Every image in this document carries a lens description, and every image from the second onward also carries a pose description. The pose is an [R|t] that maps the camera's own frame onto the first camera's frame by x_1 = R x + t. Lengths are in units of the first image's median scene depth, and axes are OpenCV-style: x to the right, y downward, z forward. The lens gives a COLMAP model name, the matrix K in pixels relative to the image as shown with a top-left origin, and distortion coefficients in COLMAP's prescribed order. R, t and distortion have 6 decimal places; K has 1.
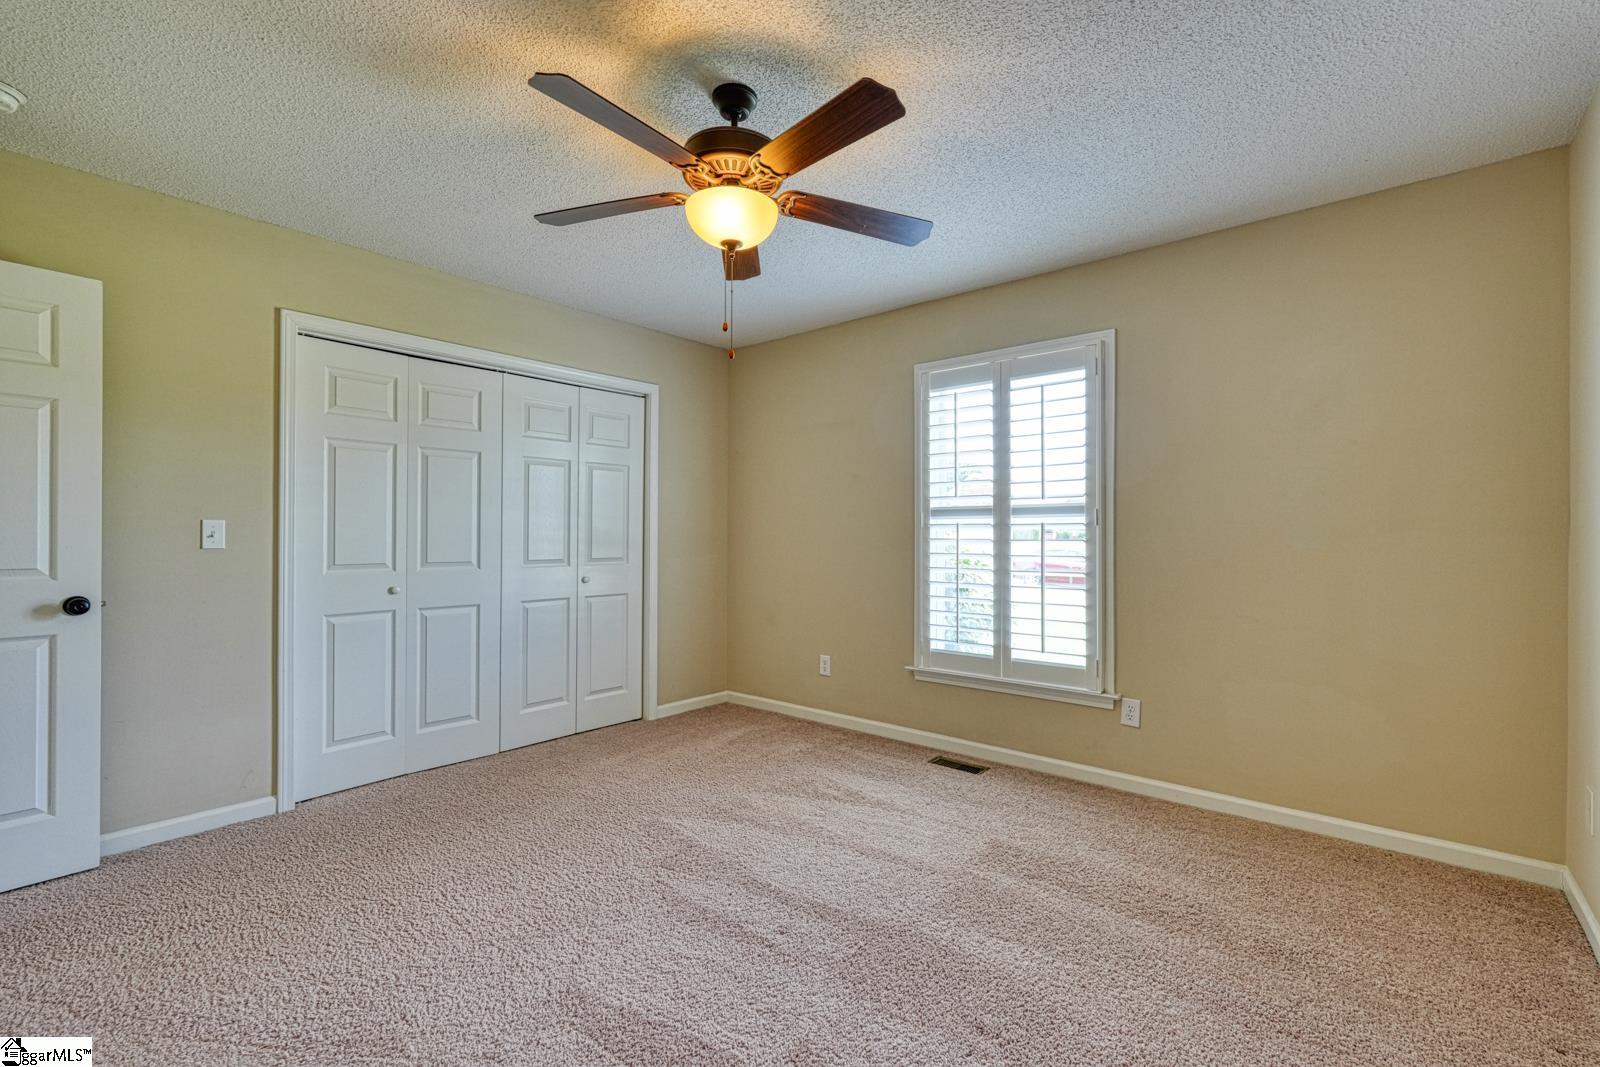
lens RADIAL K [[703.0, 0, 807.4], [0, 703.0, 539.8], [0, 0, 1]] dist [0.000592, -0.000077]
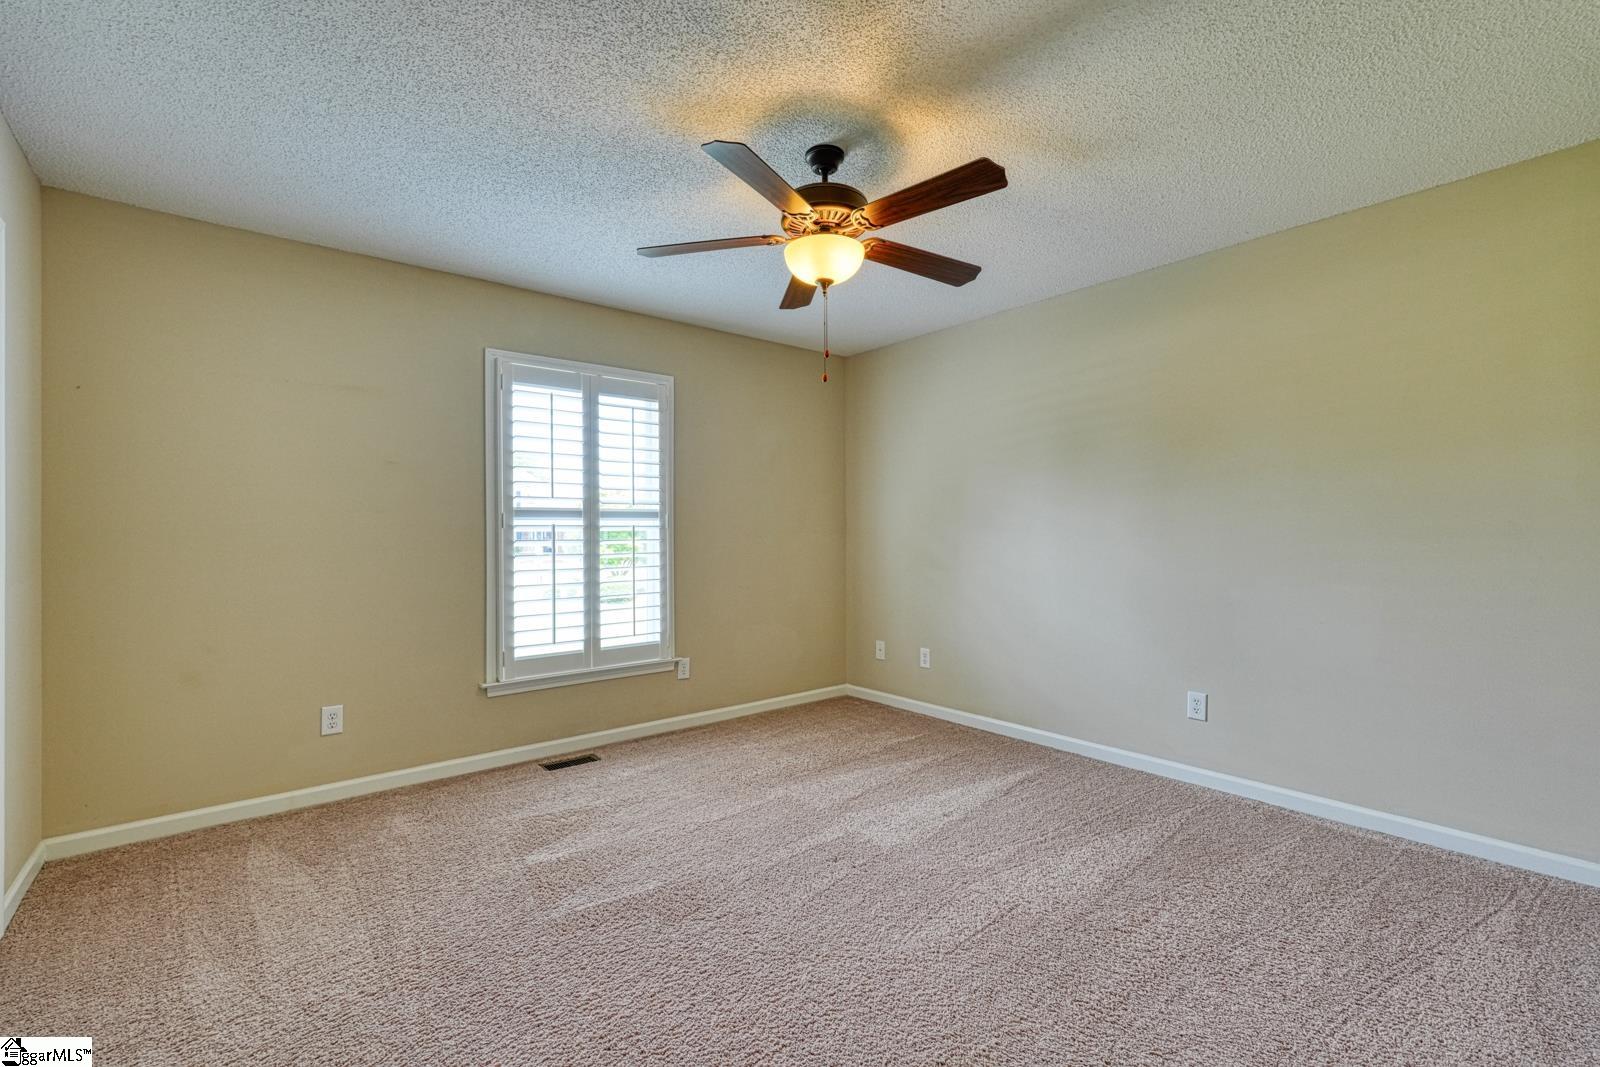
lens RADIAL K [[703.0, 0, 807.4], [0, 703.0, 539.8], [0, 0, 1]] dist [0.000592, -0.000077]
pose [[0.163797, -0.011471, 0.986427, -0.741786], [0.010973, 0.999892, 0.009805, -0.008018], [-0.986433, 0.009218, 0.163905, 0.500905]]
